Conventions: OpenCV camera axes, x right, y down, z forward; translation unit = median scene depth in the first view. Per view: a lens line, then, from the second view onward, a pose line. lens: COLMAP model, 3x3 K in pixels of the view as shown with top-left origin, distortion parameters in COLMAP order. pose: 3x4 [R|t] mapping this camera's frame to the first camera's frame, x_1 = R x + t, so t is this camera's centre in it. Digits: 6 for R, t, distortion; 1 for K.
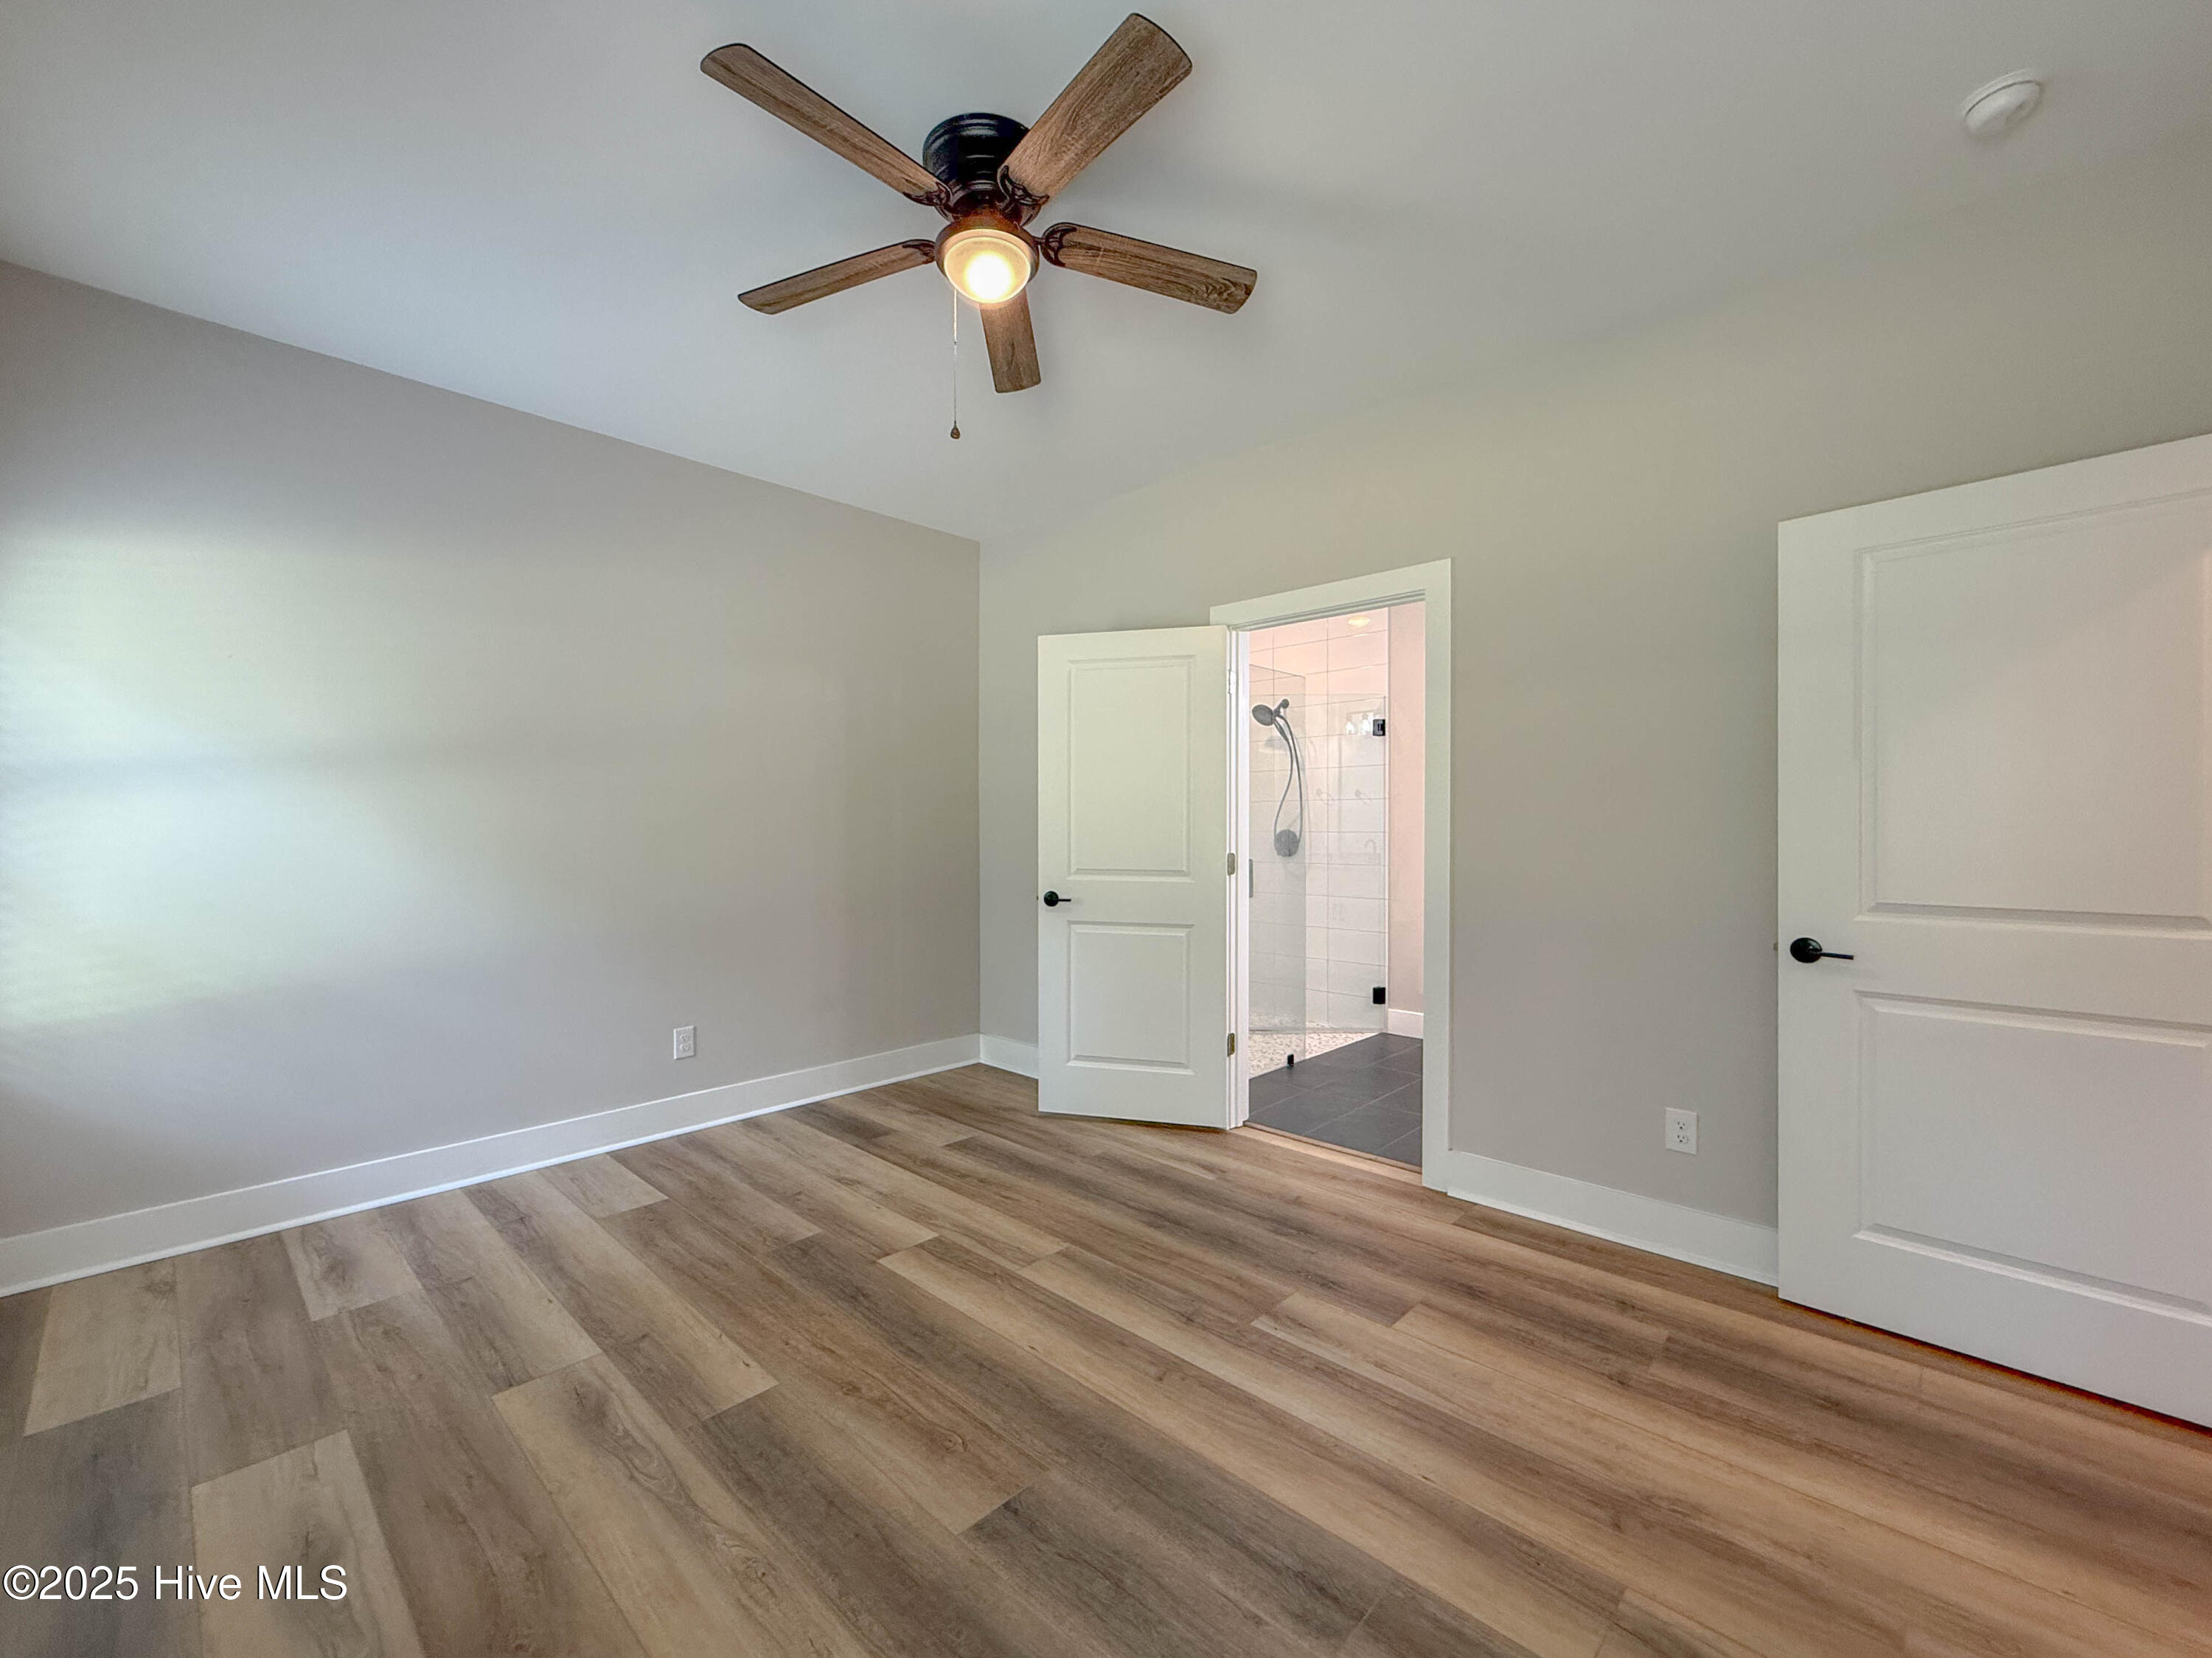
lens RADIAL K [[902.7, 0, 1106.0], [0, 902.7, 829.0], [0, 0, 1]] dist [-0.000084, -0.000040]
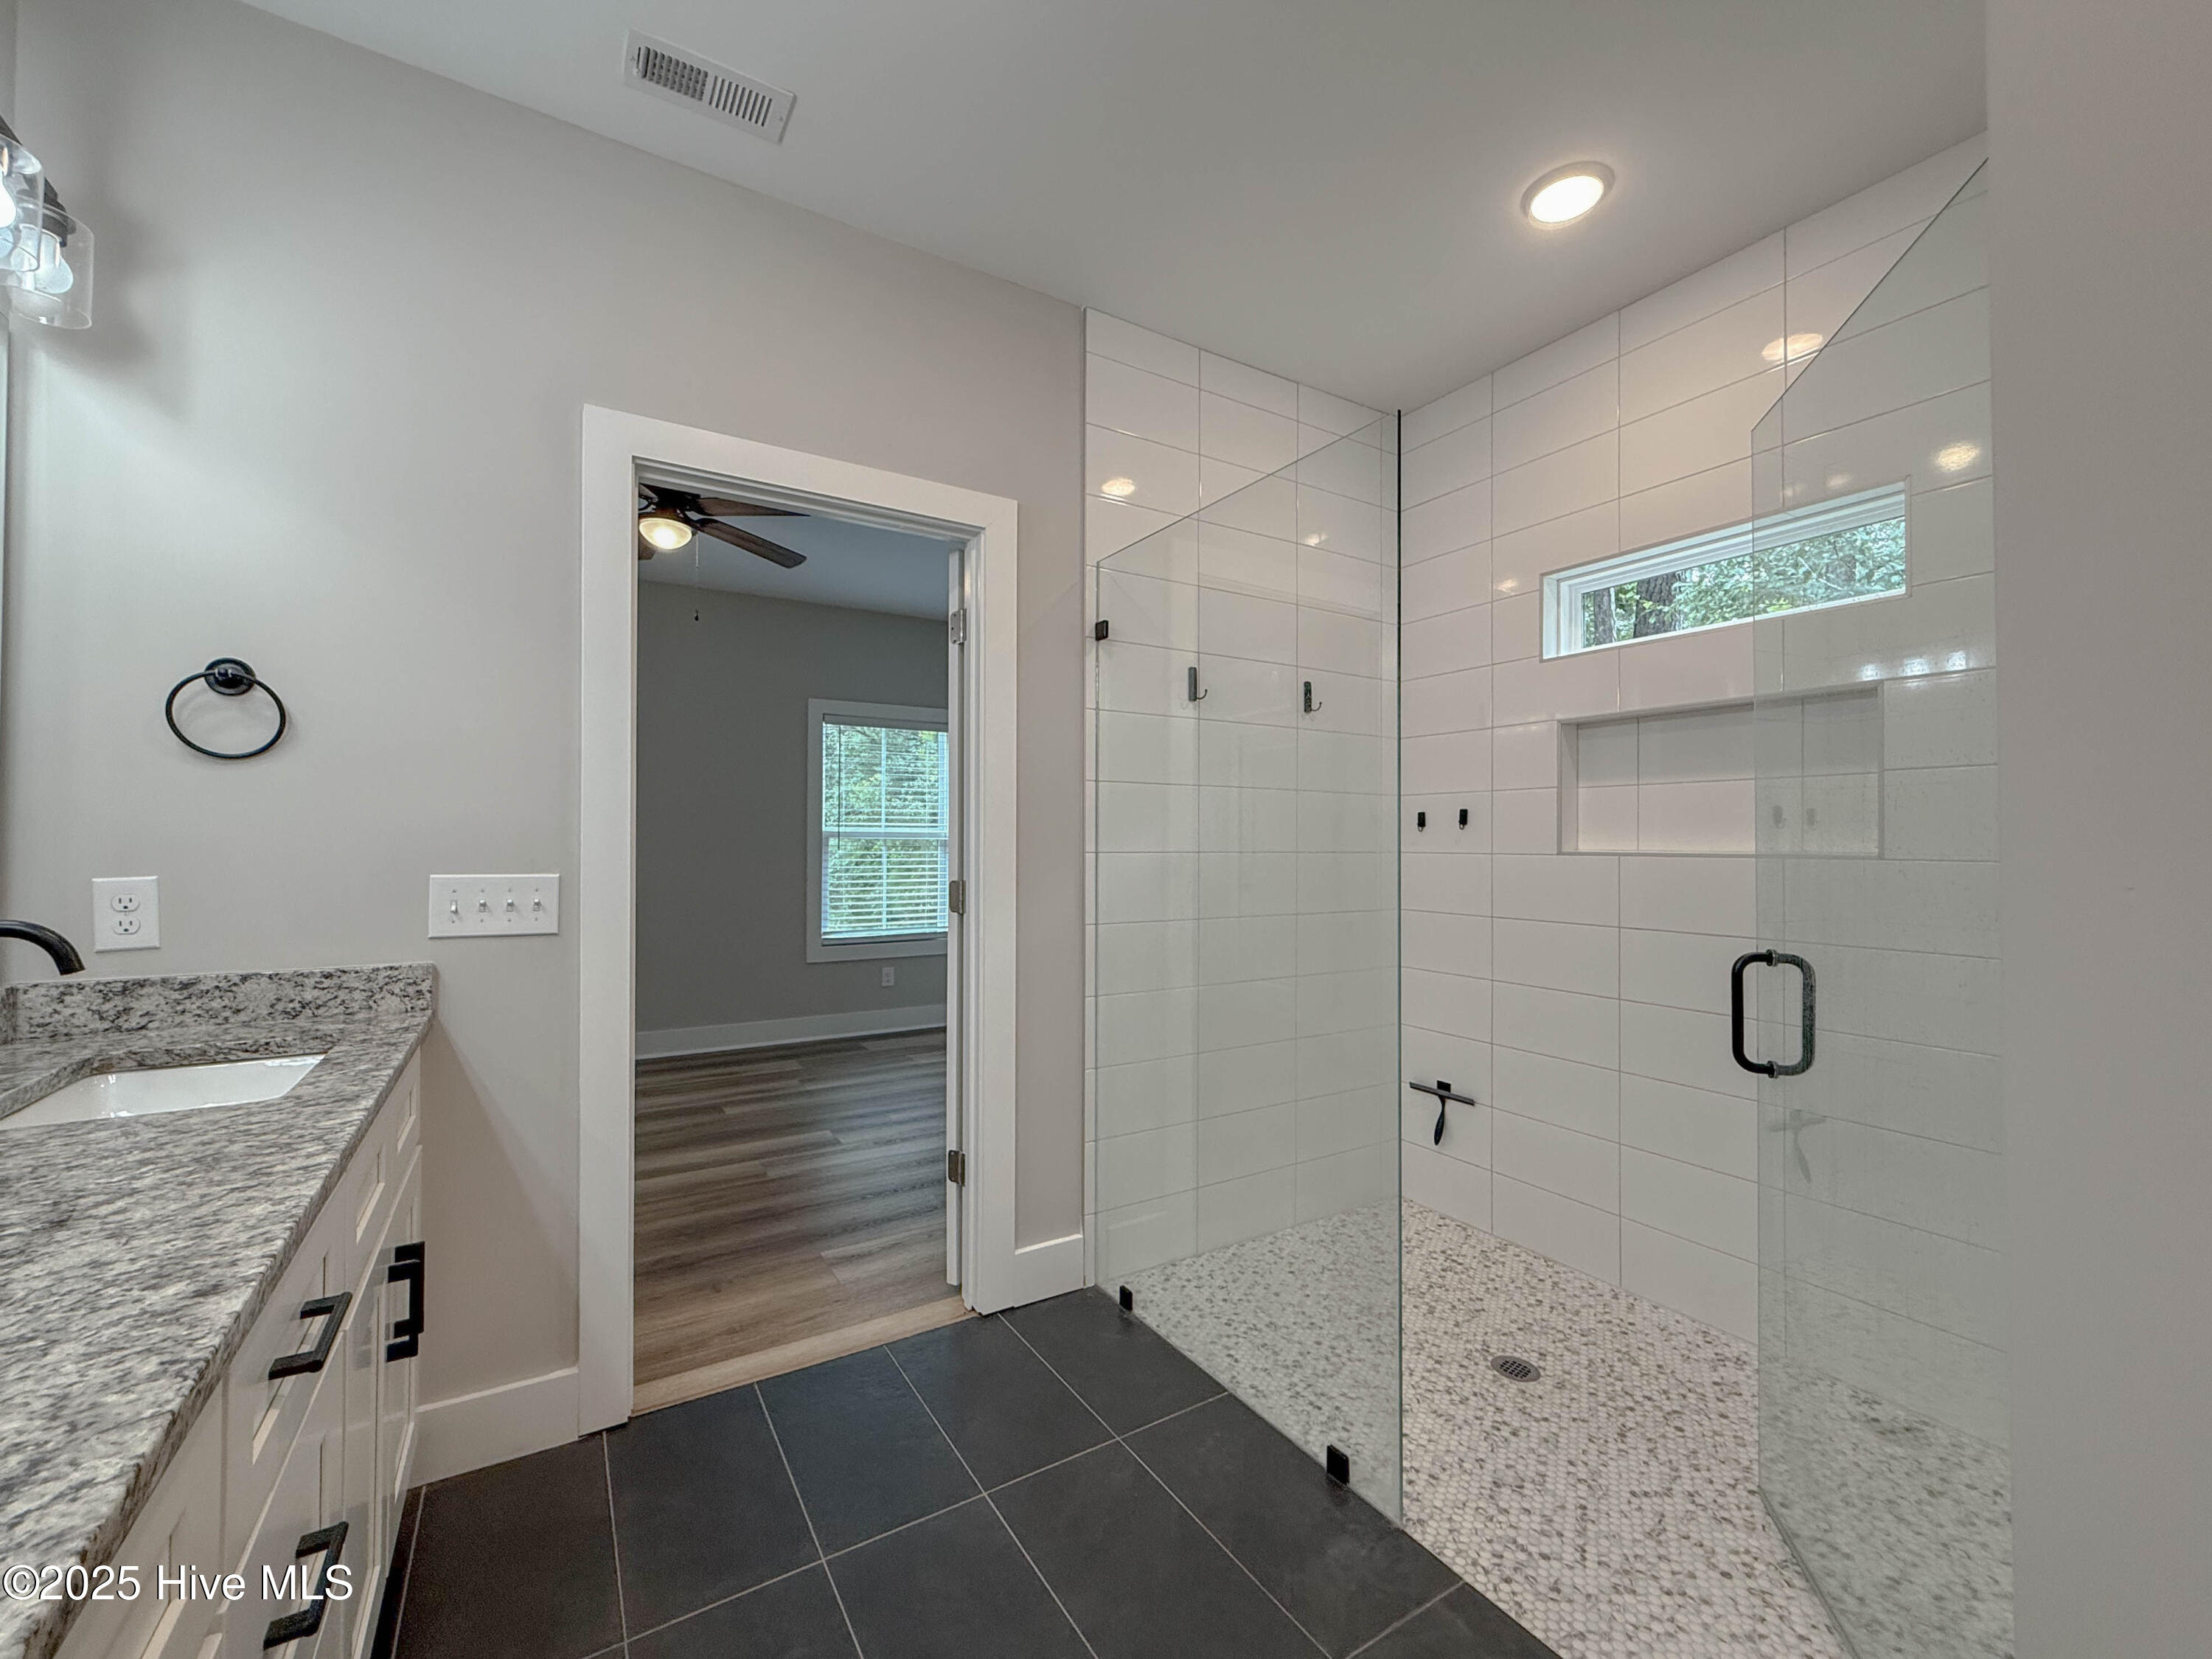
lens RADIAL K [[902.7, 0, 1106.0], [0, 902.7, 829.5], [0, 0, 1]] dist [-0.000084, -0.000040]
pose [[-0.260280, -0.015084, -0.965415, 1.106767], [-0.005055, 0.999886, -0.014260, -0.004810], [0.965520, 0.001169, -0.260327, 1.865487]]
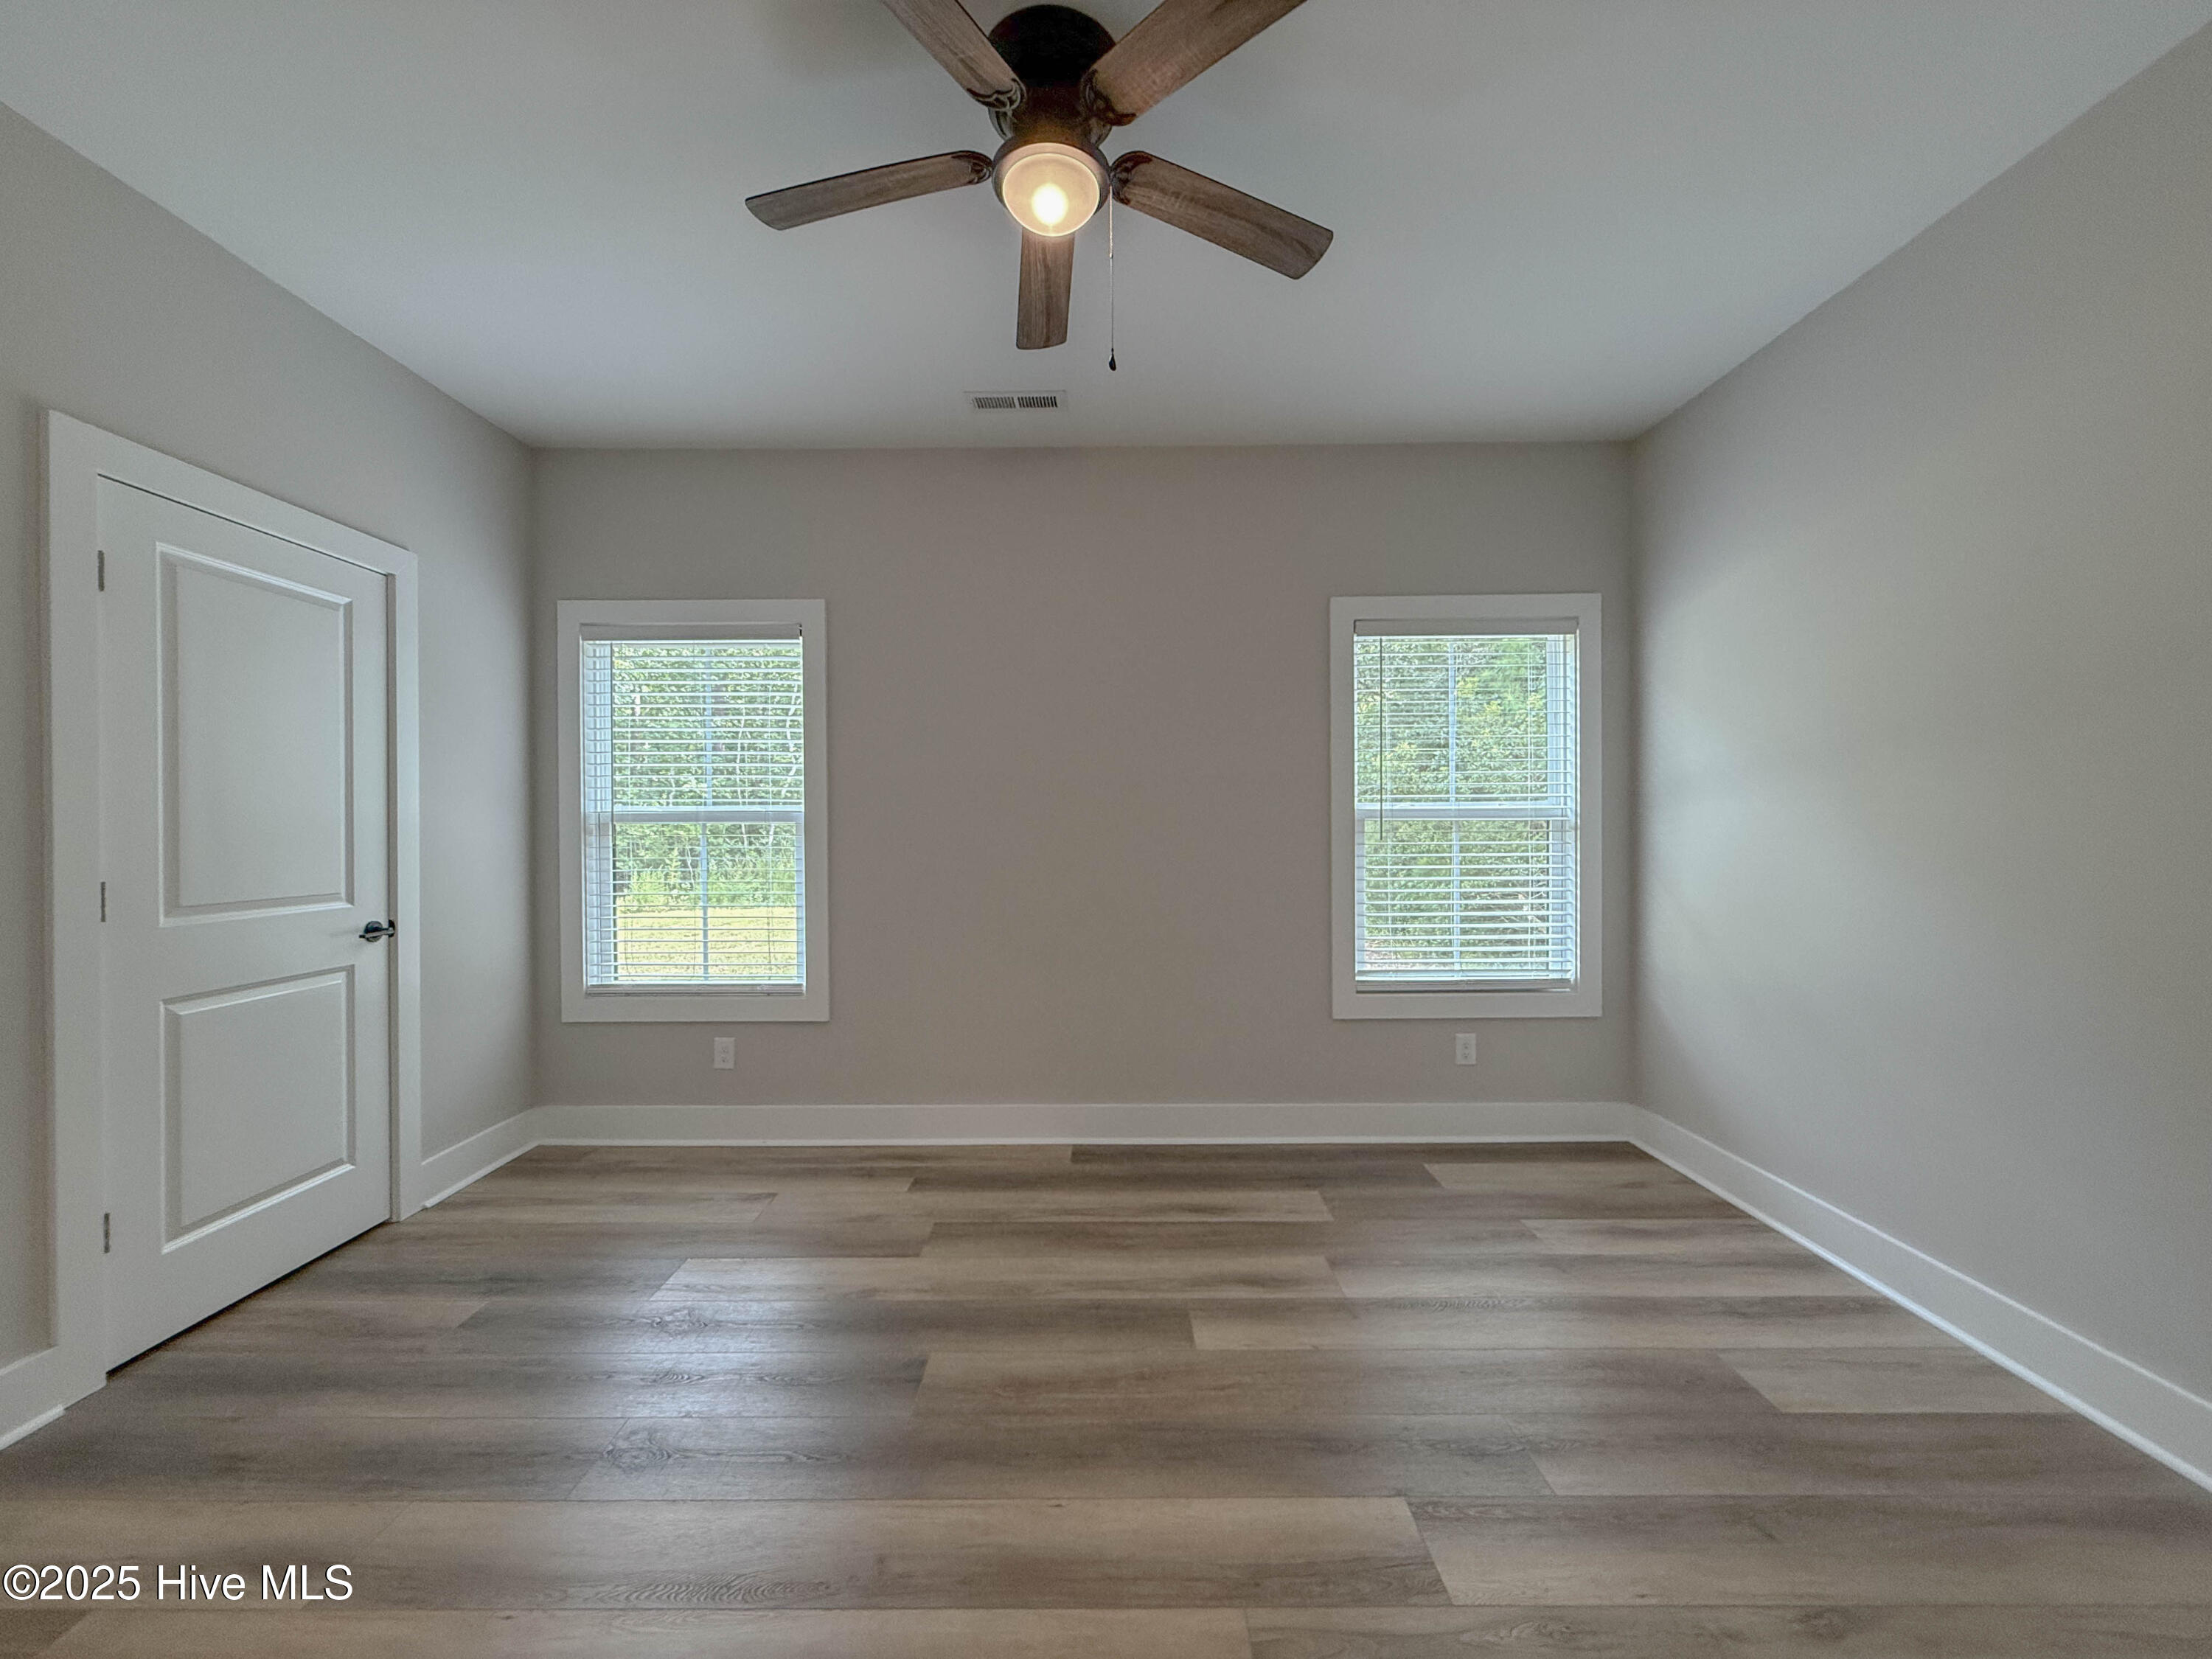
lens RADIAL K [[882.7, 0, 1106.0], [0, 882.7, 829.5], [0, 0, 1]] dist [0.001410, 0.000141]
pose [[-0.731612, 0.005311, -0.681700, 0.338088], [0.004068, 0.999986, 0.003425, -0.004726], [0.681709, -0.000267, -0.731624, 1.337464]]
